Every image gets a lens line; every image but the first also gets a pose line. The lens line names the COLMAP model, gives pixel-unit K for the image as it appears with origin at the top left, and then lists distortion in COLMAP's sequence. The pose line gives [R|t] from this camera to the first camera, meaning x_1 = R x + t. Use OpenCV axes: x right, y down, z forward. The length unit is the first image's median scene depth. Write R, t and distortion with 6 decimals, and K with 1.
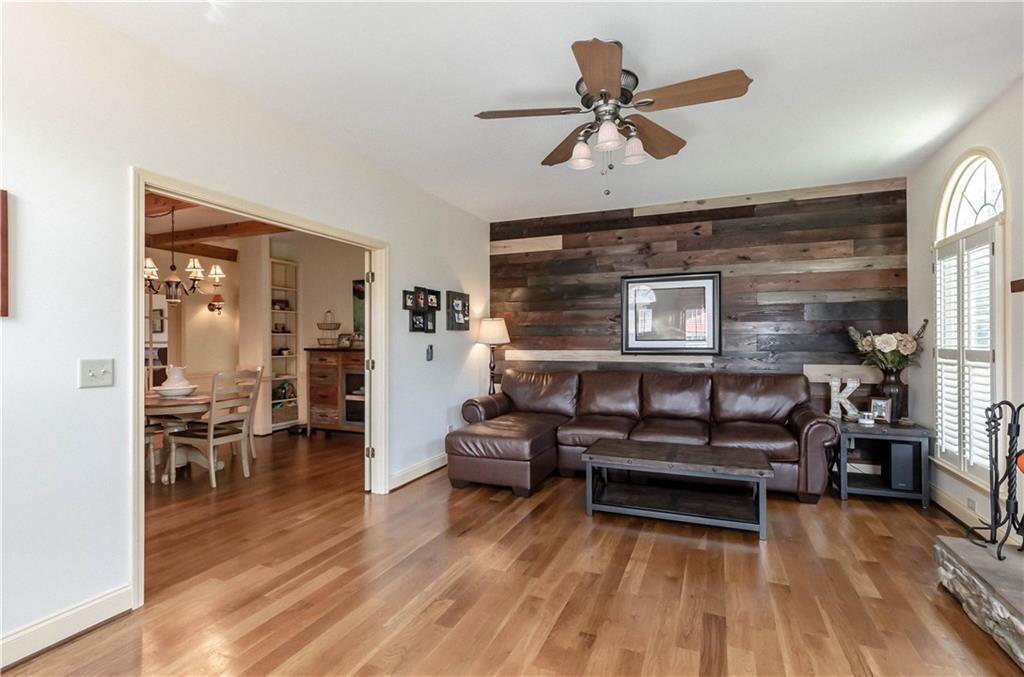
lens RADIAL K [[488.4, 0, 516.0], [0, 488.4, 335.0], [0, 0, 1]] dist [-0.000300, 0.000039]
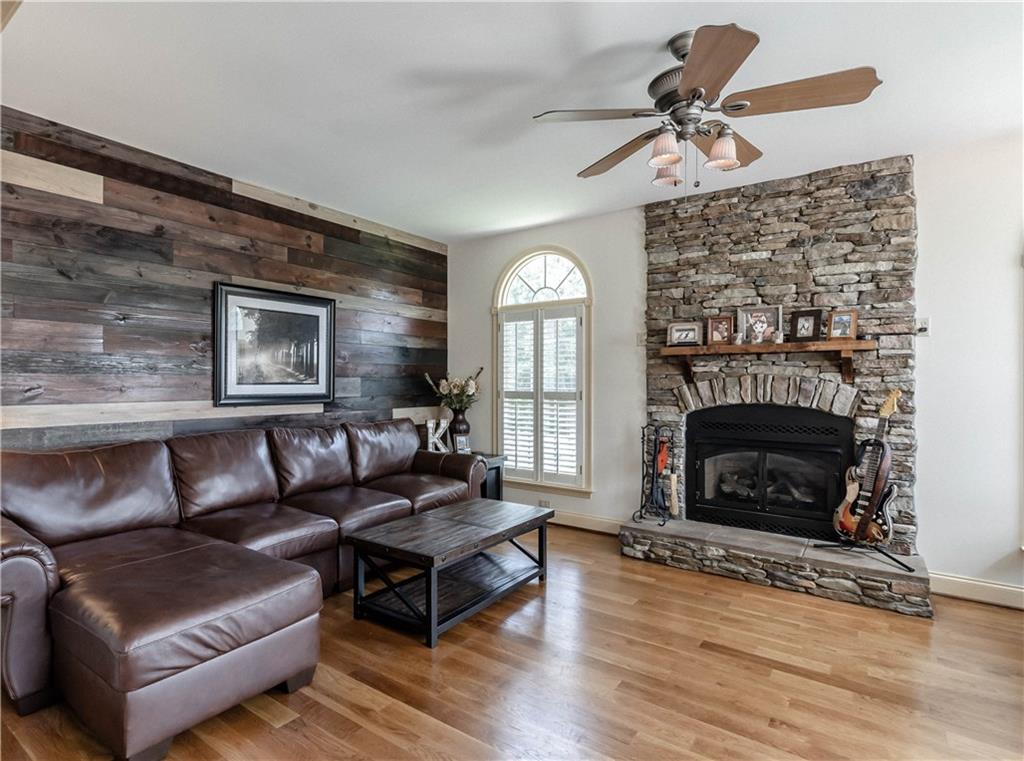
lens RADIAL K [[541.4, 0, 468.0], [0, 541.4, 381.9], [0, 0, 1]] dist [0.001346, -0.002080]
pose [[0.253283, 0.002457, 0.967389, -0.433686], [-0.014438, 0.999895, 0.001241, 0.002843], [-0.967285, -0.014282, 0.253292, 0.597737]]
